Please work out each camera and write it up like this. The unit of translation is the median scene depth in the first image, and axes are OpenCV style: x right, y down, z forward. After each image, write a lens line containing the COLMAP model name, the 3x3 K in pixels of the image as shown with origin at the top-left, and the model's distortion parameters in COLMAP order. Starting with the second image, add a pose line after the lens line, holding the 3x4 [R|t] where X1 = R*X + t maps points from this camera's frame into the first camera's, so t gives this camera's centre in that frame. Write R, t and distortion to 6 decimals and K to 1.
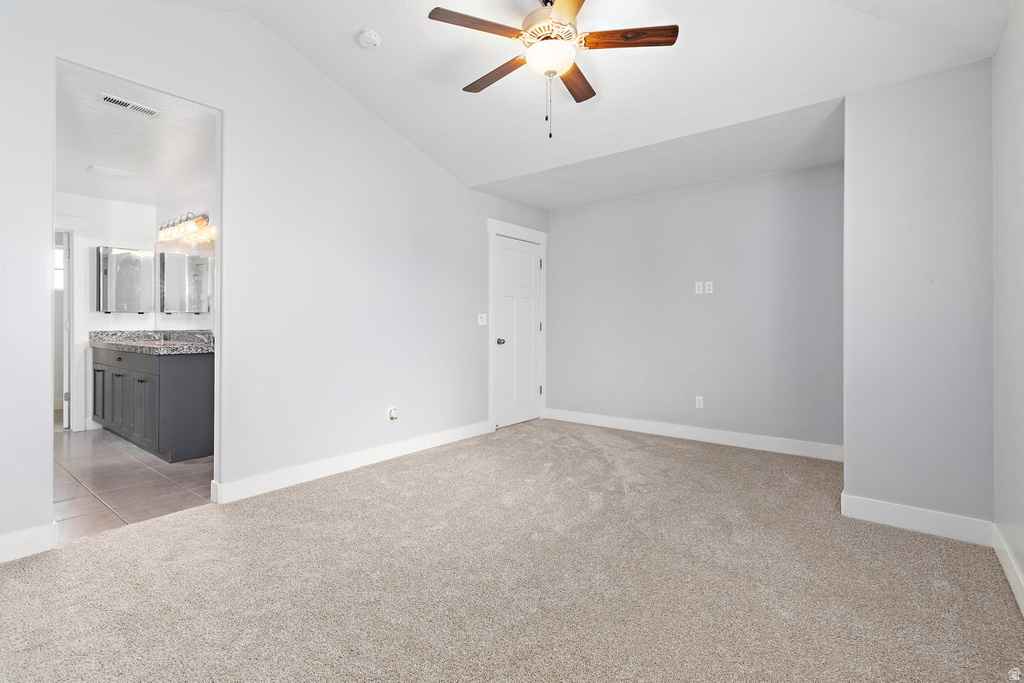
lens RADIAL K [[474.6, 0, 509.1], [0, 474.6, 325.1], [0, 0, 1]] dist [0.009574, -0.001452]
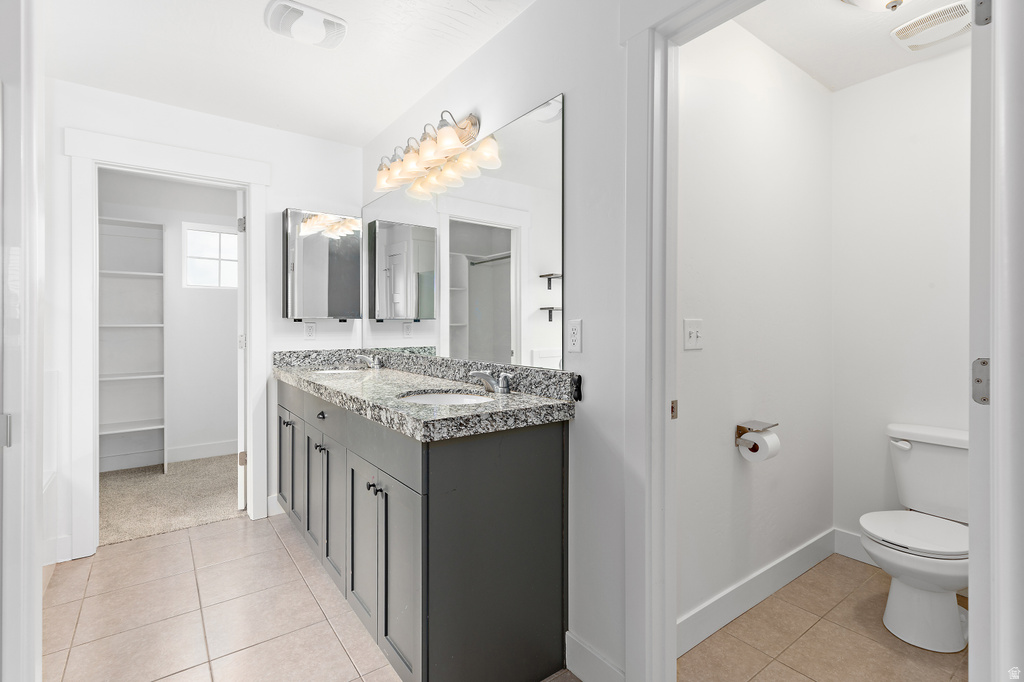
lens RADIAL K [[474.6, 0, 511.7], [0, 474.6, 332.6], [0, 0, 1]] dist [0.009574, -0.001452]
pose [[0.966380, 0.005399, -0.257061, -0.439177], [-0.003454, 0.999962, 0.008018, -0.017235], [0.257095, -0.006860, 0.966362, 0.504344]]
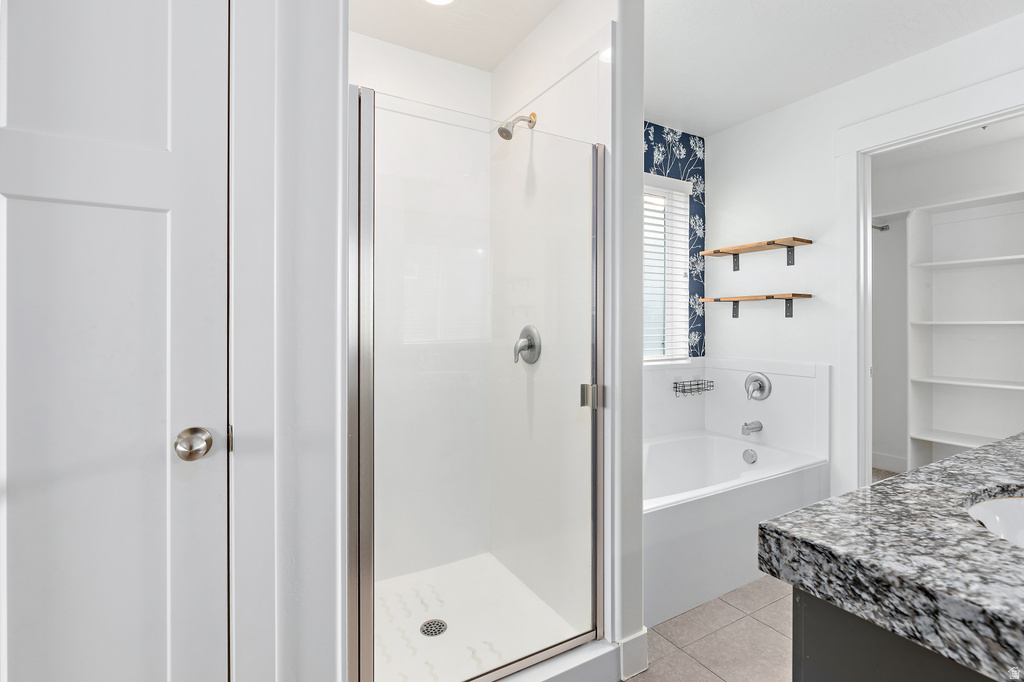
lens RADIAL K [[480.5, 0, 513.4], [0, 480.5, 339.8], [0, 0, 1]] dist [-0.002807, -0.000868]
pose [[-0.365902, 0.025554, -0.930303, -0.418871], [0.000205, 0.999625, 0.027378, -0.015588], [0.930653, 0.009827, -0.365770, 0.735205]]
